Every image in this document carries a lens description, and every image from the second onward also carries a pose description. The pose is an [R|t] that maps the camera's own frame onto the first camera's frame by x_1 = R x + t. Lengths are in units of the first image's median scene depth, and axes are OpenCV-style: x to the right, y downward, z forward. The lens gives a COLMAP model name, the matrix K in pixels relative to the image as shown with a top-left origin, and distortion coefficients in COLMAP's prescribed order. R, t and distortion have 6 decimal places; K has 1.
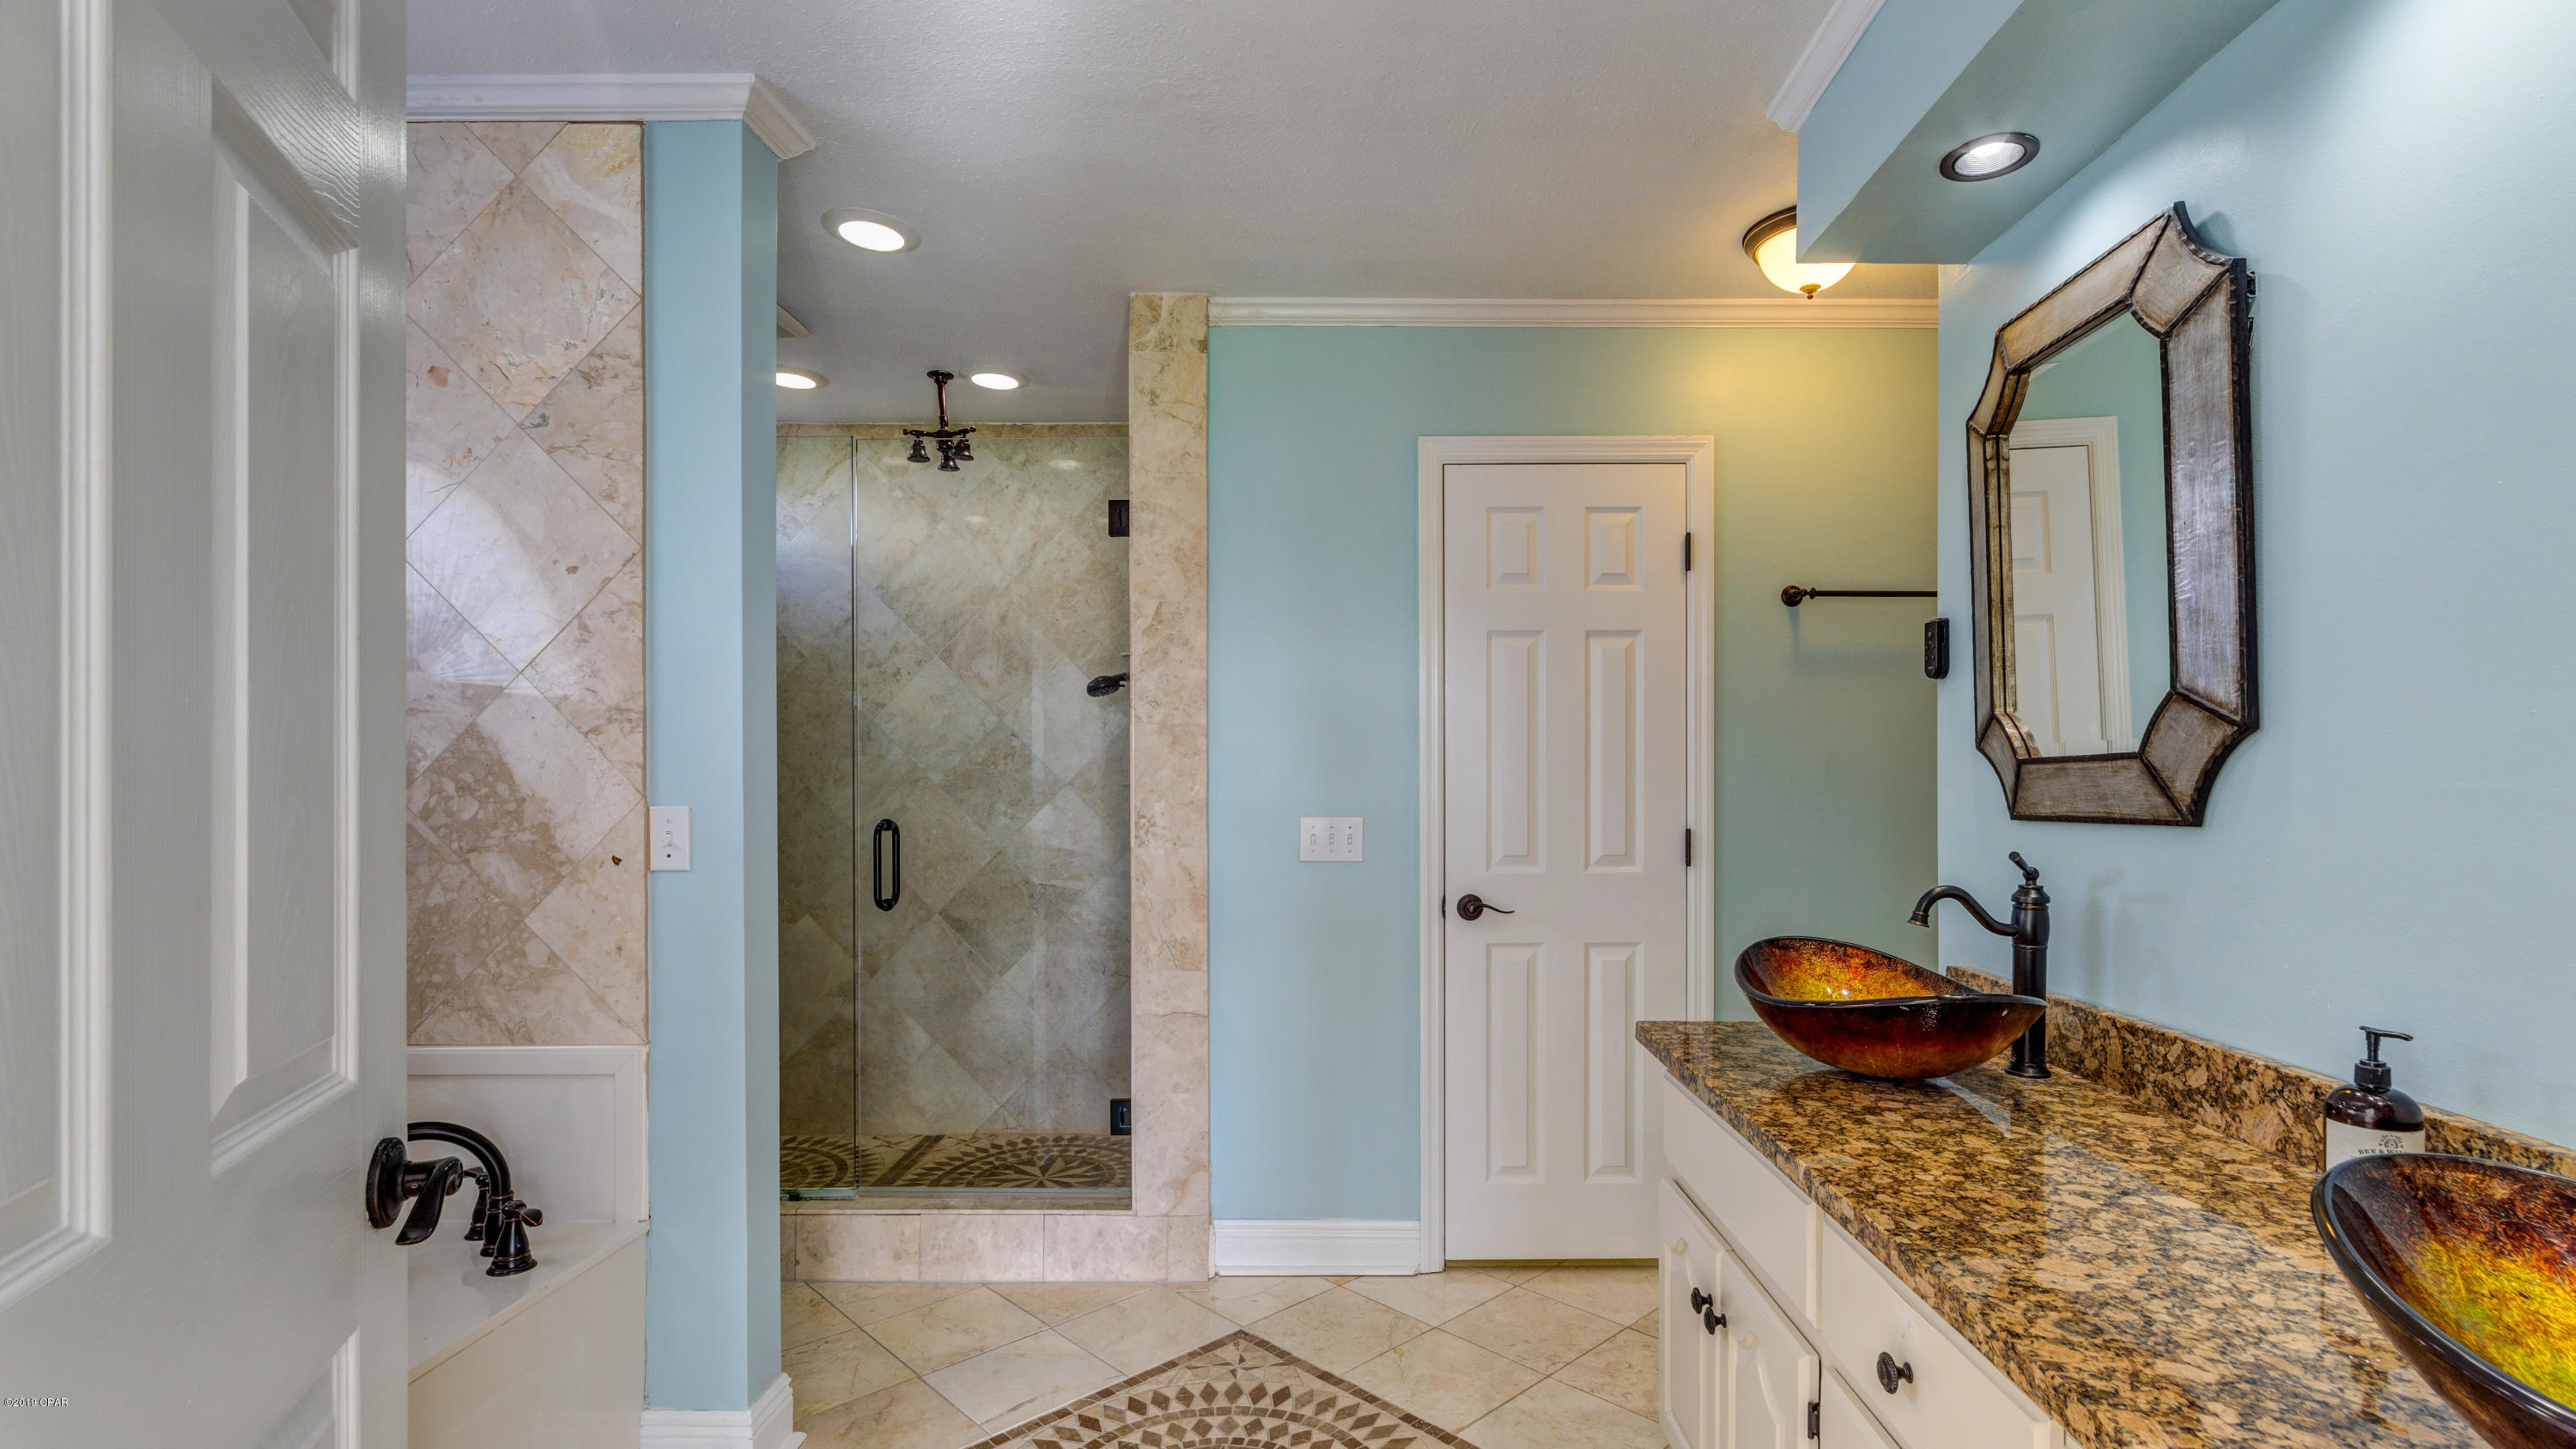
lens RADIAL K [[1032.6, 0, 1272.9], [0, 1032.6, 735.8], [0, 0, 1]] dist [-0.002154, 0.000061]
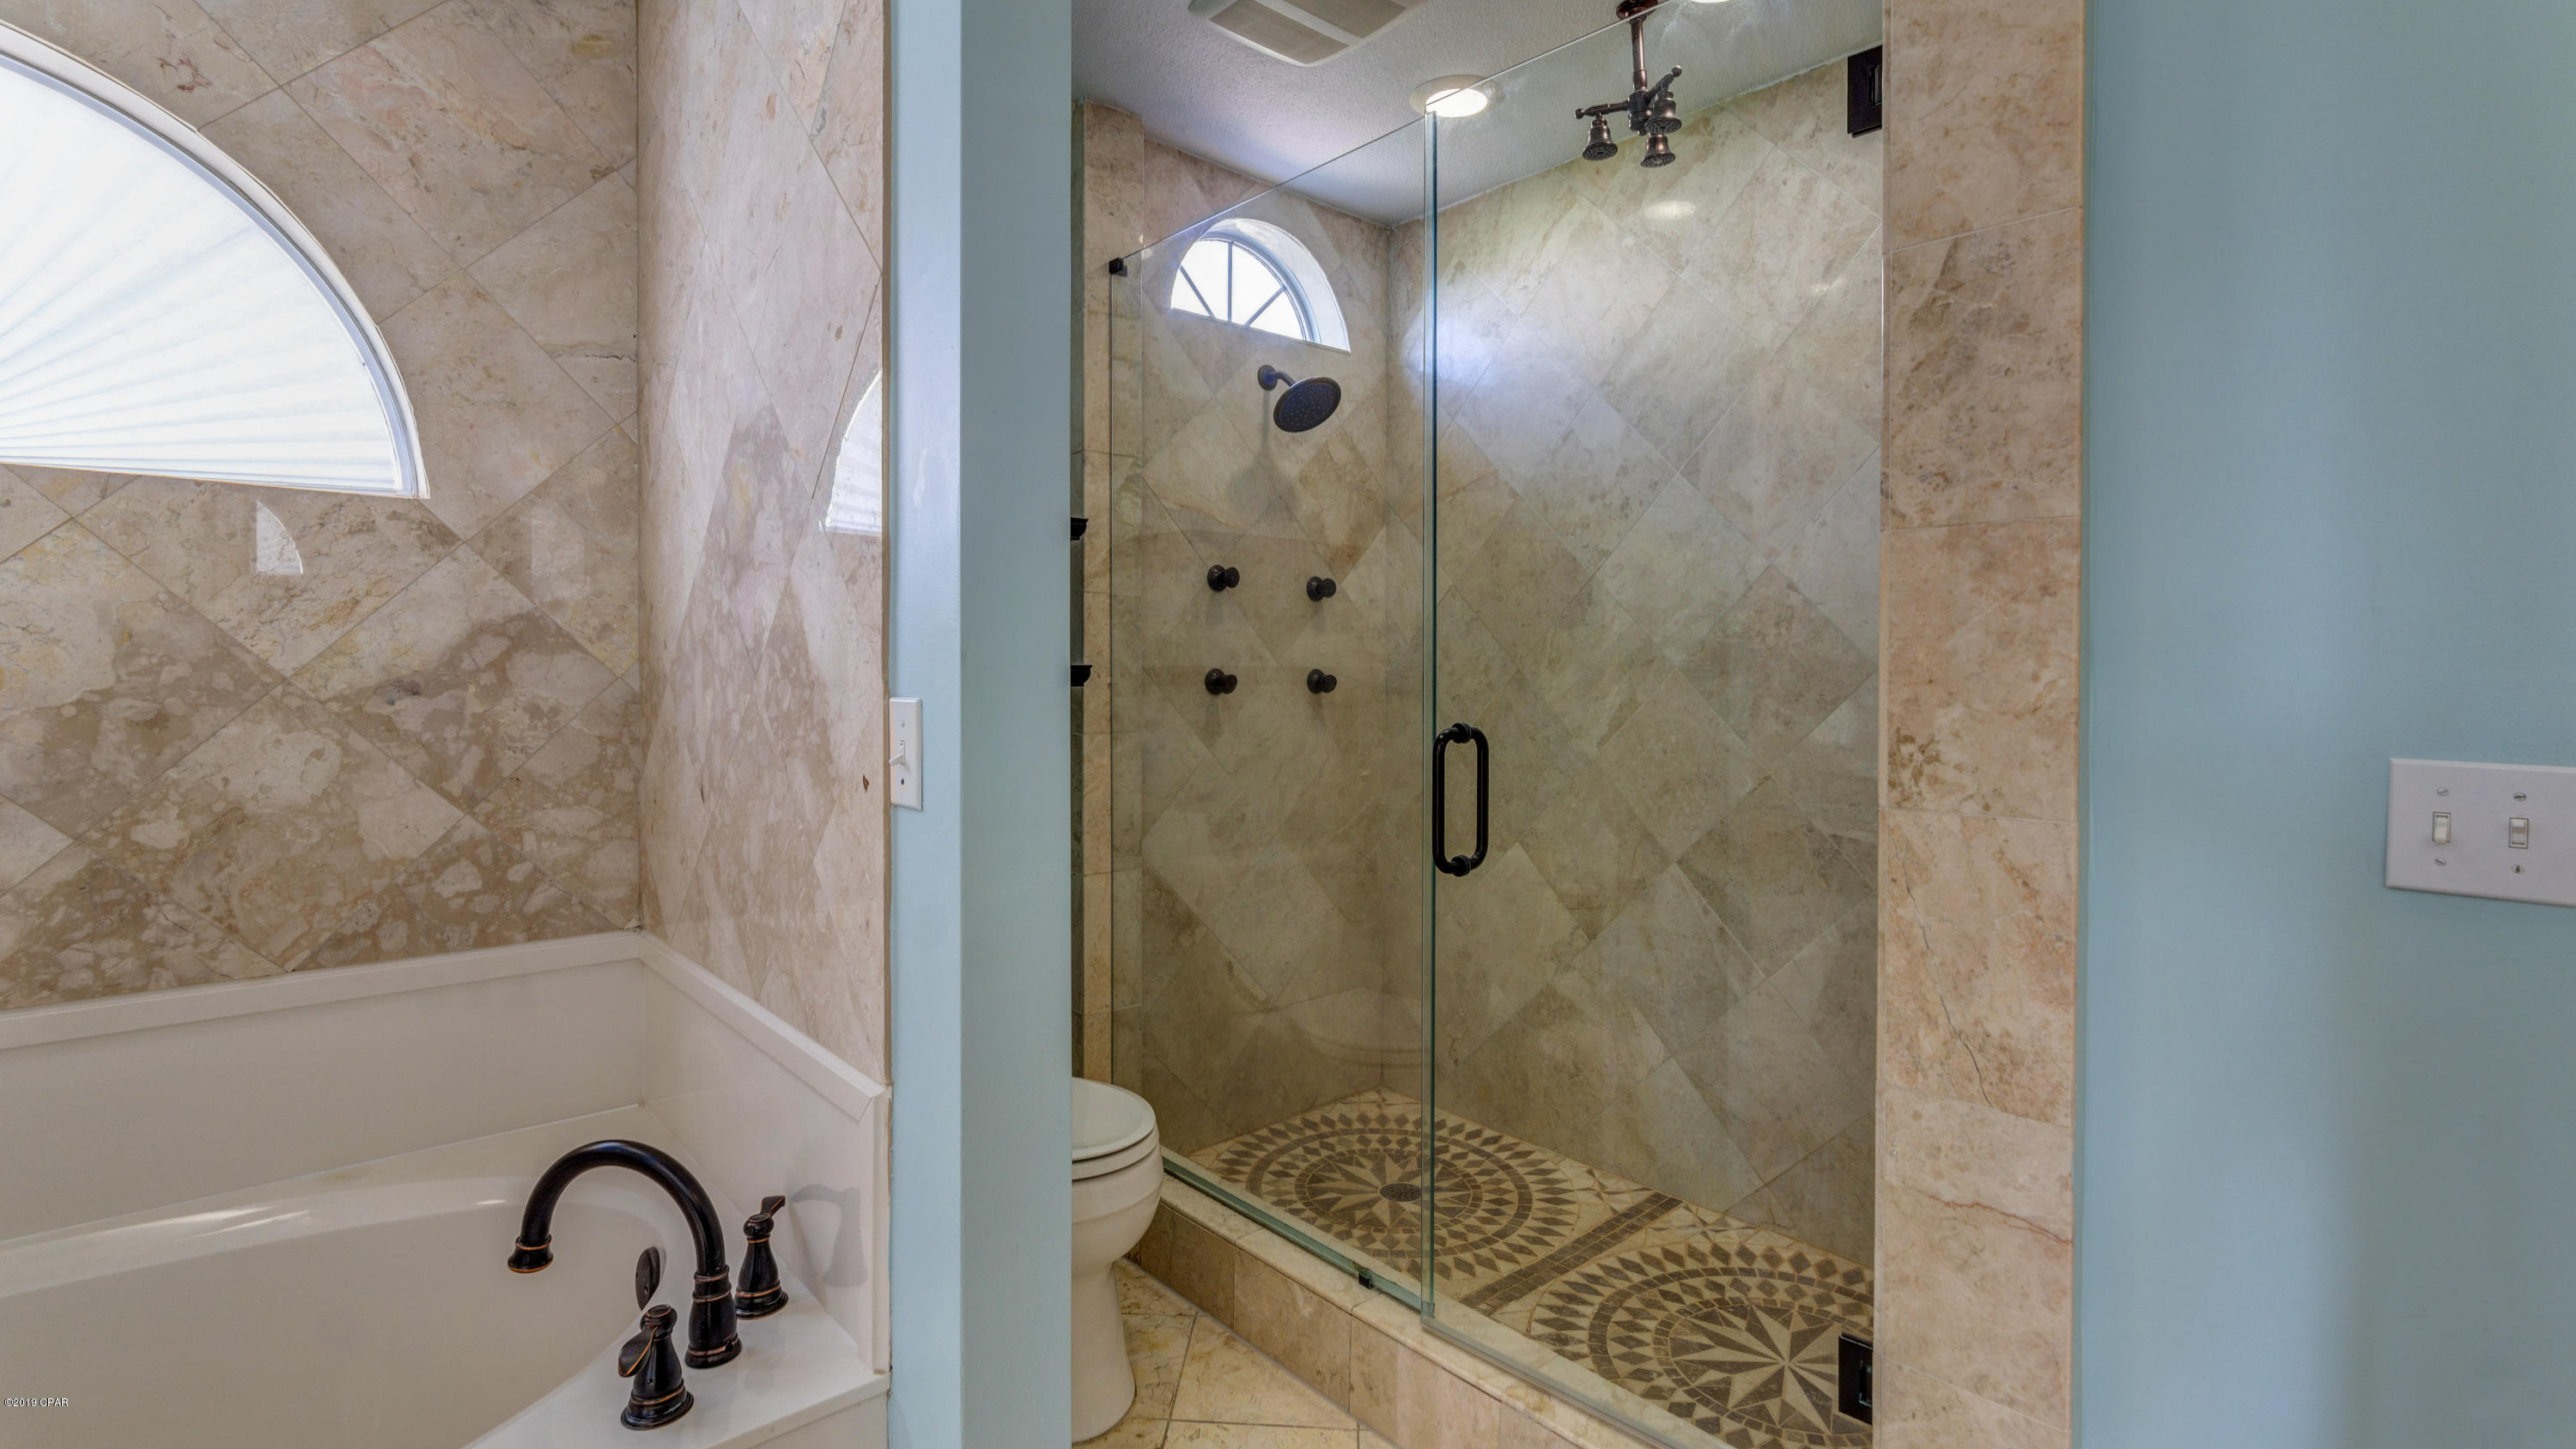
lens RADIAL K [[1190.6, 0, 1291.2], [0, 1190.6, 677.1], [0, 0, 1]] dist [-0.002805, 0.000198]
pose [[0.723090, 0.007312, -0.690715, 0.021916], [0.030105, 0.998660, 0.042089, 0.014383], [0.690098, -0.051228, 0.721901, 0.289518]]
